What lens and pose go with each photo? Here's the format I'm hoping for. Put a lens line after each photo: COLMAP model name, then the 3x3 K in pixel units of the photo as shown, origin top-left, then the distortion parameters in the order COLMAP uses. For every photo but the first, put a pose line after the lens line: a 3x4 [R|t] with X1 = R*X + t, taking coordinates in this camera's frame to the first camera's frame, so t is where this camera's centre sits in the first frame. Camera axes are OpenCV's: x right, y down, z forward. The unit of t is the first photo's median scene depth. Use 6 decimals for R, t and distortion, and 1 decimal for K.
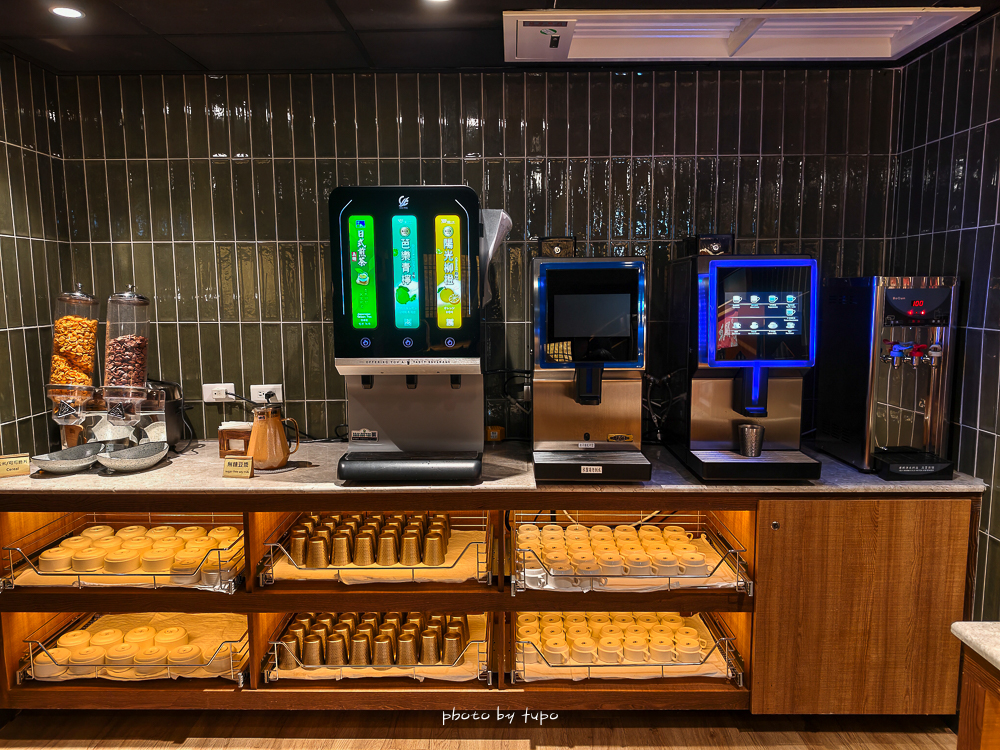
lens RADIAL K [[711.7, 0, 503.3], [0, 711.7, 372.0], [0, 0, 1]] dist [0.006029, 0.003922]
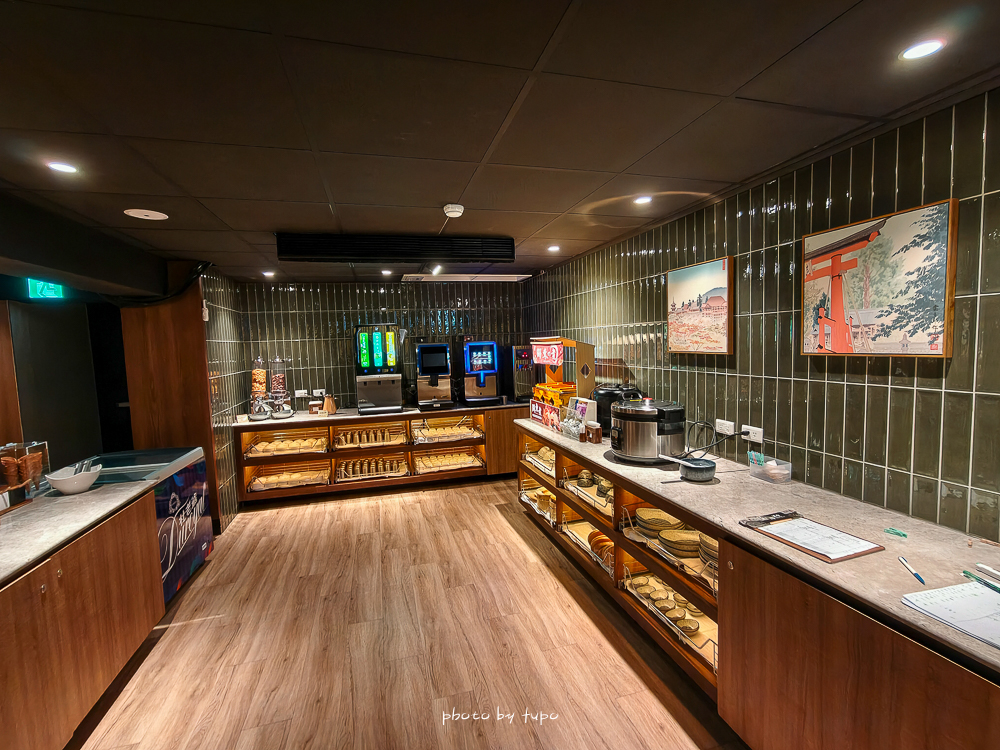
lens RADIAL K [[436.1, 0, 474.0], [0, 436.1, 377.6], [0, 0, 1]] dist [0.015427, -0.000430]
pose [[0.968512, -0.051436, 0.243597, -0.187301], [0.063388, 0.997127, -0.041475, 0.094933], [-0.240764, 0.055610, 0.968989, -0.978391]]
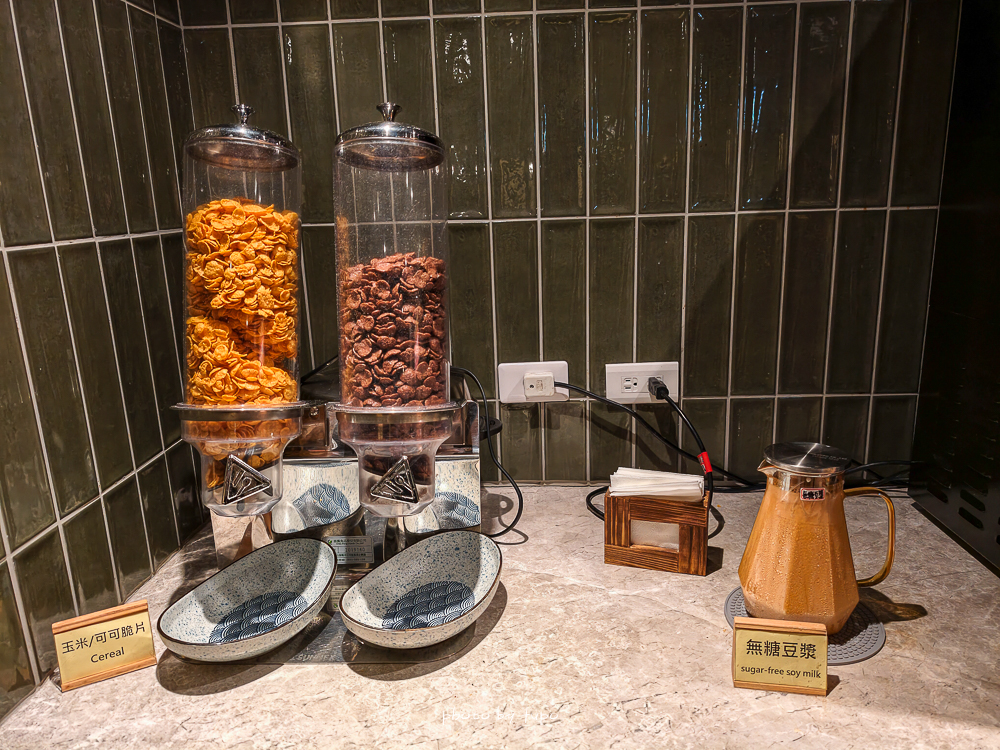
lens RADIAL K [[711.7, 0, 519.9], [0, 711.7, 375.0], [0, 0, 1]] dist [0.006029, 0.003922]
pose [[0.999034, -0.015034, -0.041286, -0.461310], [0.020023, 0.992179, 0.123210, -0.035313], [0.039111, -0.123918, 0.991521, 0.667763]]
